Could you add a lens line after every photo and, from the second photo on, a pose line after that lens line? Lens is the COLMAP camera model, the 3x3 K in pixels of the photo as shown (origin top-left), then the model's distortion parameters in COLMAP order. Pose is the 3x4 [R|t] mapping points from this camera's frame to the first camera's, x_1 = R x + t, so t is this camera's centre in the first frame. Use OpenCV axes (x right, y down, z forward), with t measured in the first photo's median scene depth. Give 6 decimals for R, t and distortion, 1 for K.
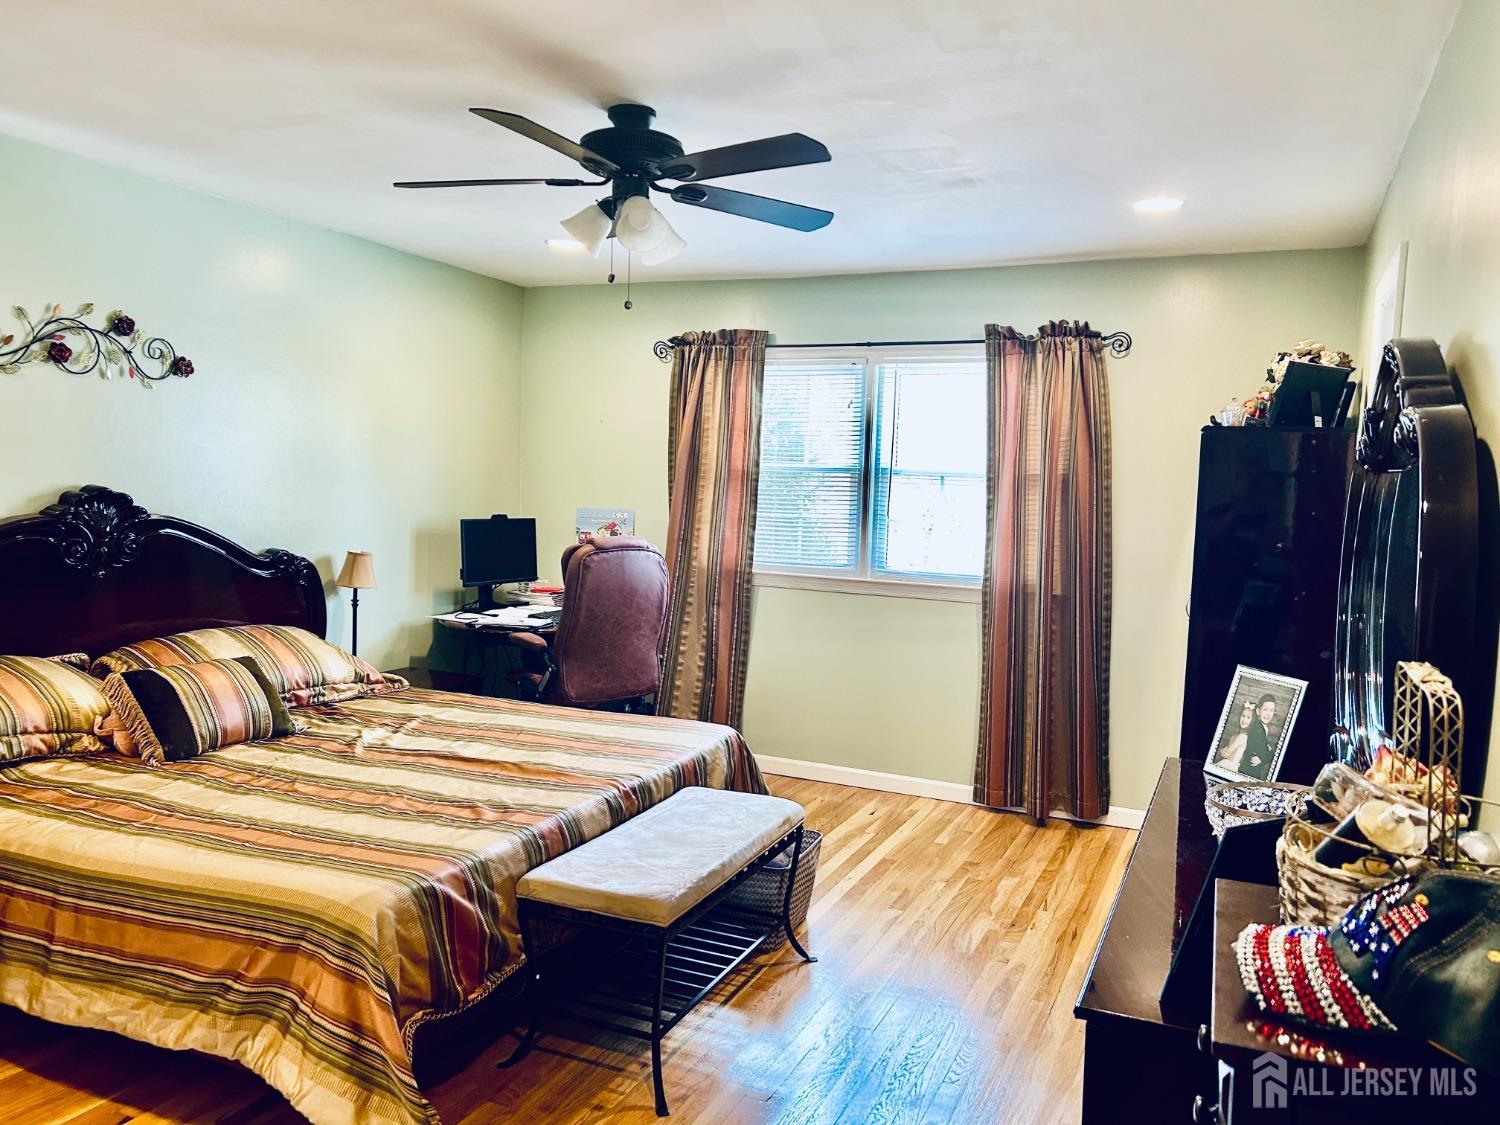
lens RADIAL K [[1125.9, 0, 748.2], [0, 1125.9, 560.5], [0, 0, 1]] dist [-0.007674, 0.000338]
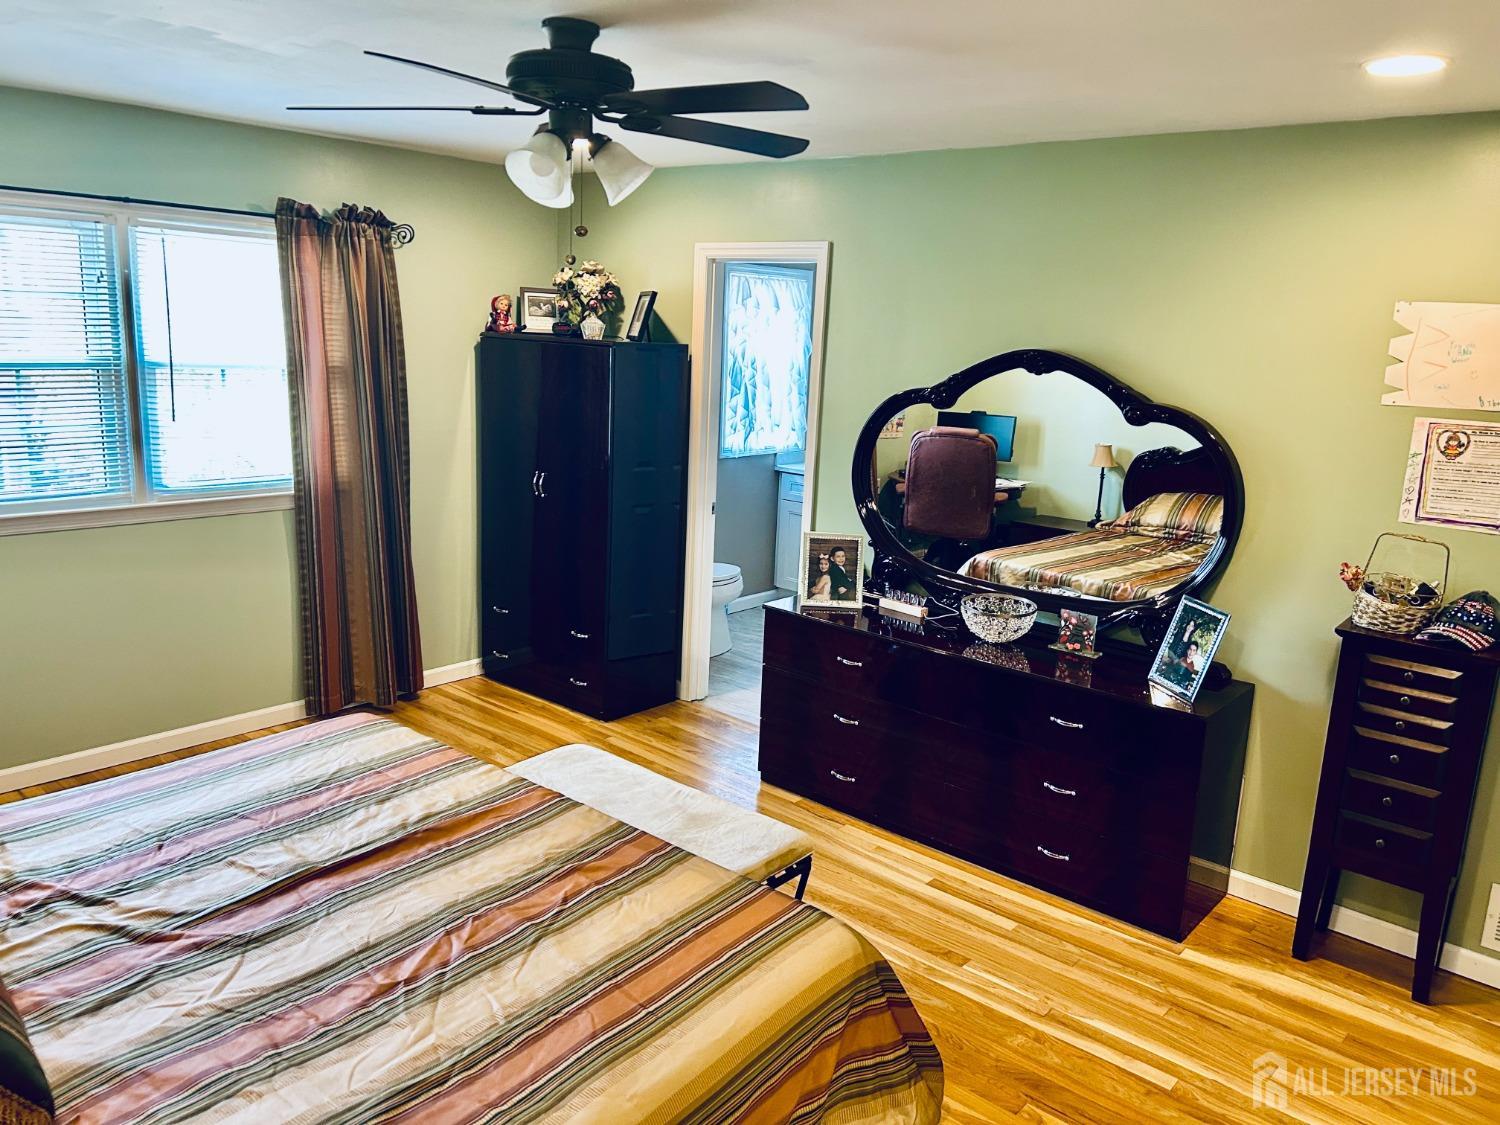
lens RADIAL K [[1125.9, 0, 748.1], [0, 1125.9, 564.0], [0, 0, 1]] dist [-0.007674, 0.000338]
pose [[0.271370, -0.221064, 0.936744, -0.580934], [0.027130, 0.974636, 0.222146, -0.115760], [-0.962093, -0.034870, 0.270485, 0.398174]]
